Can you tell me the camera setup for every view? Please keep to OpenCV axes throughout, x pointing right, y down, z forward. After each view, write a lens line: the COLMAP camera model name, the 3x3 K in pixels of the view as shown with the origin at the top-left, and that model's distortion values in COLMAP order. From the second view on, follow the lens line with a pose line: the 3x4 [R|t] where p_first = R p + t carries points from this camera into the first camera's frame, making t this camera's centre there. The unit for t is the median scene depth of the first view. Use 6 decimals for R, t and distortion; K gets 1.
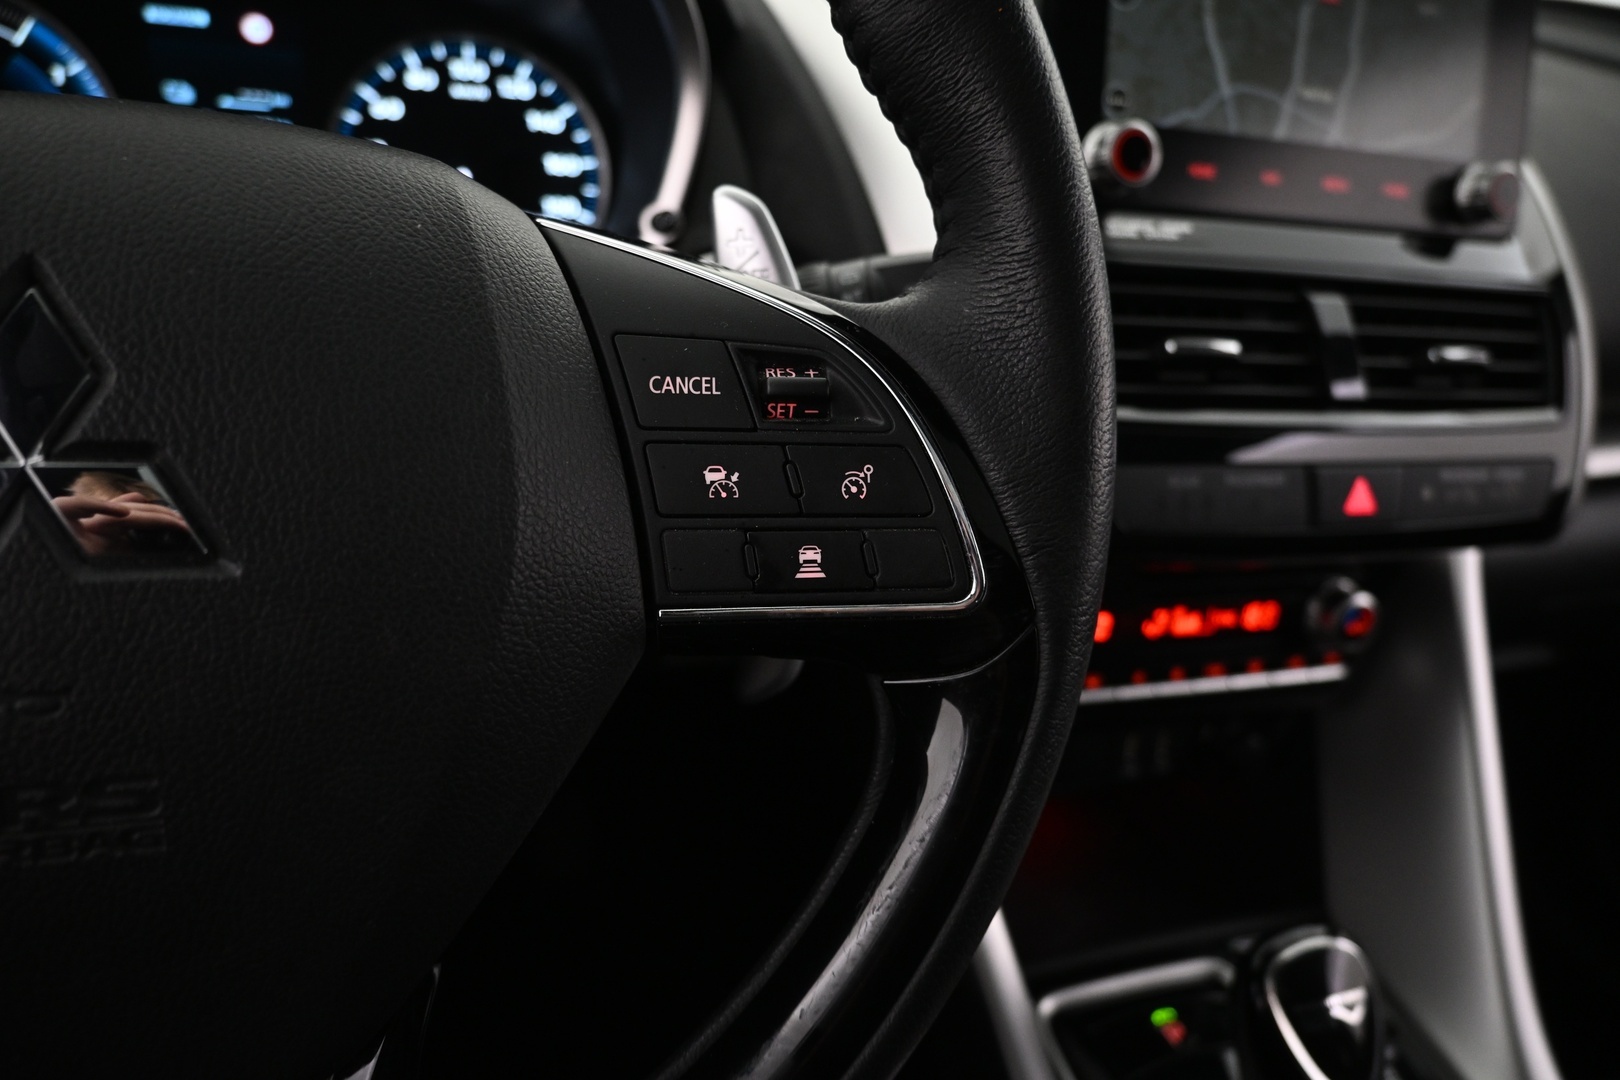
lens RADIAL K [[1152.7, 0, 810.0], [0, 1152.7, 540.0], [0, 0, 1]] dist [-0.059911, 0.003097]
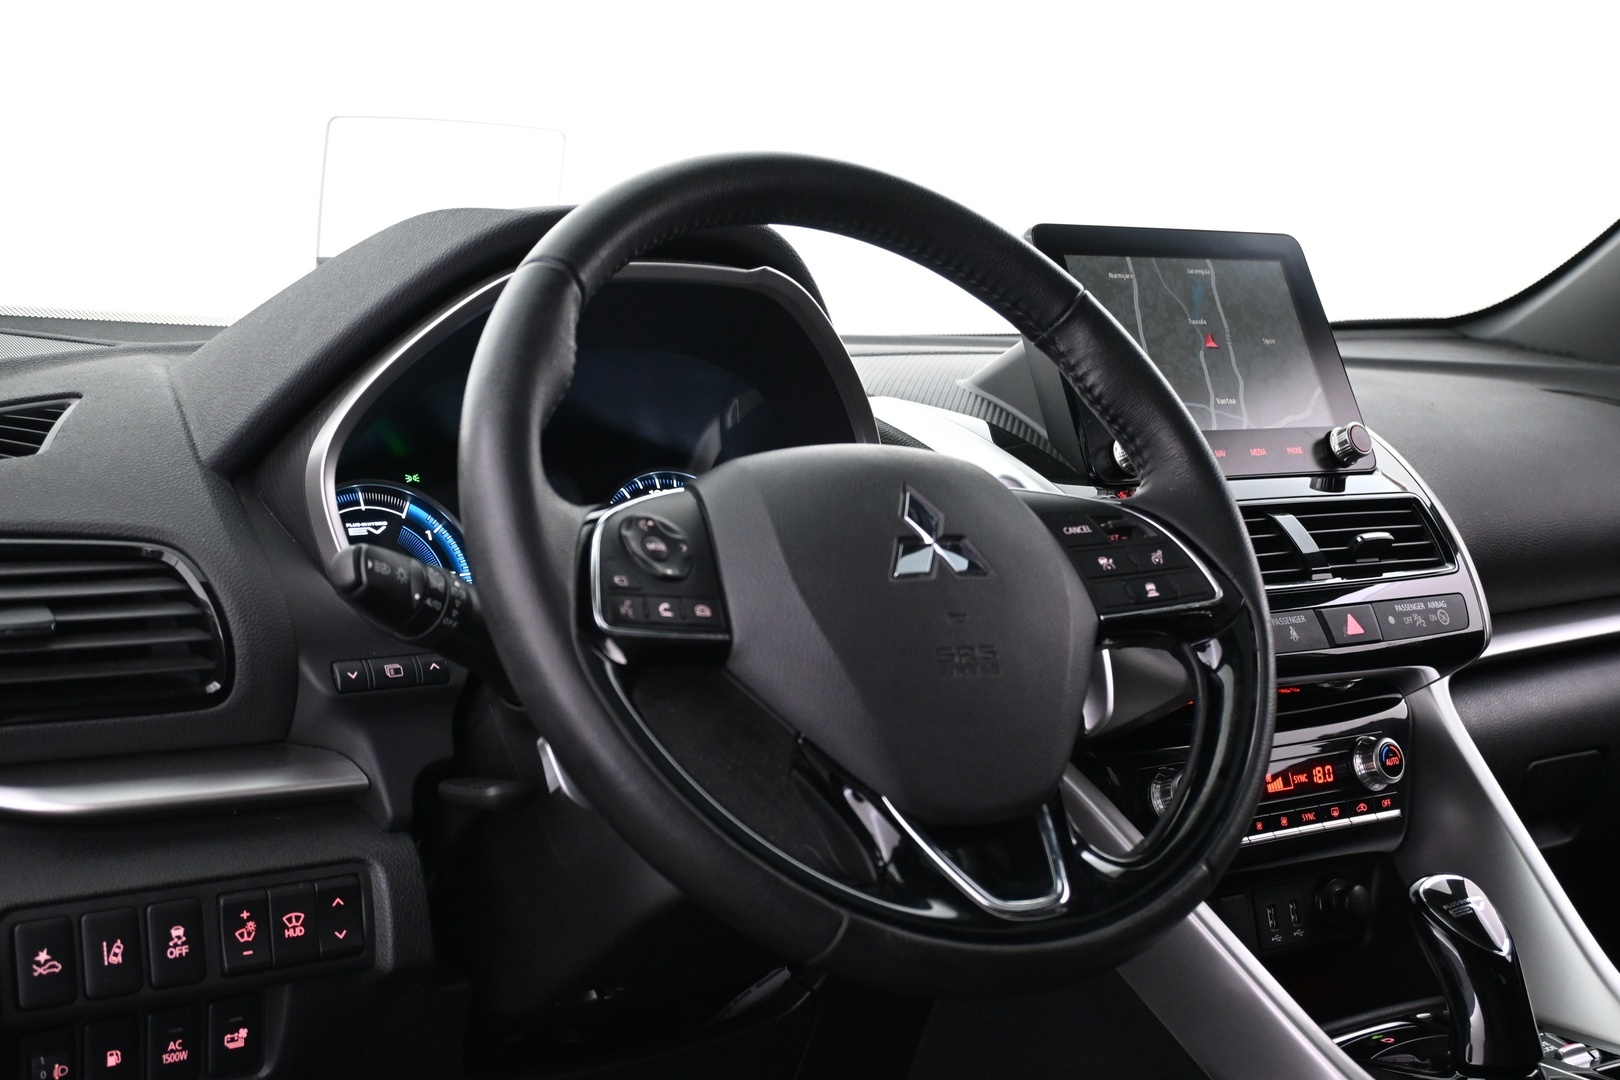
lens RADIAL K [[2169.4, 0, 810.0], [0, 2169.4, 540.0], [0, 0, 1]] dist [0.007841, 0.004983]
pose [[0.937832, -0.188471, 0.291463, -0.973209], [0.291338, 0.883888, -0.365874, 0.681343], [-0.188664, 0.428043, 0.883847, -1.408424]]
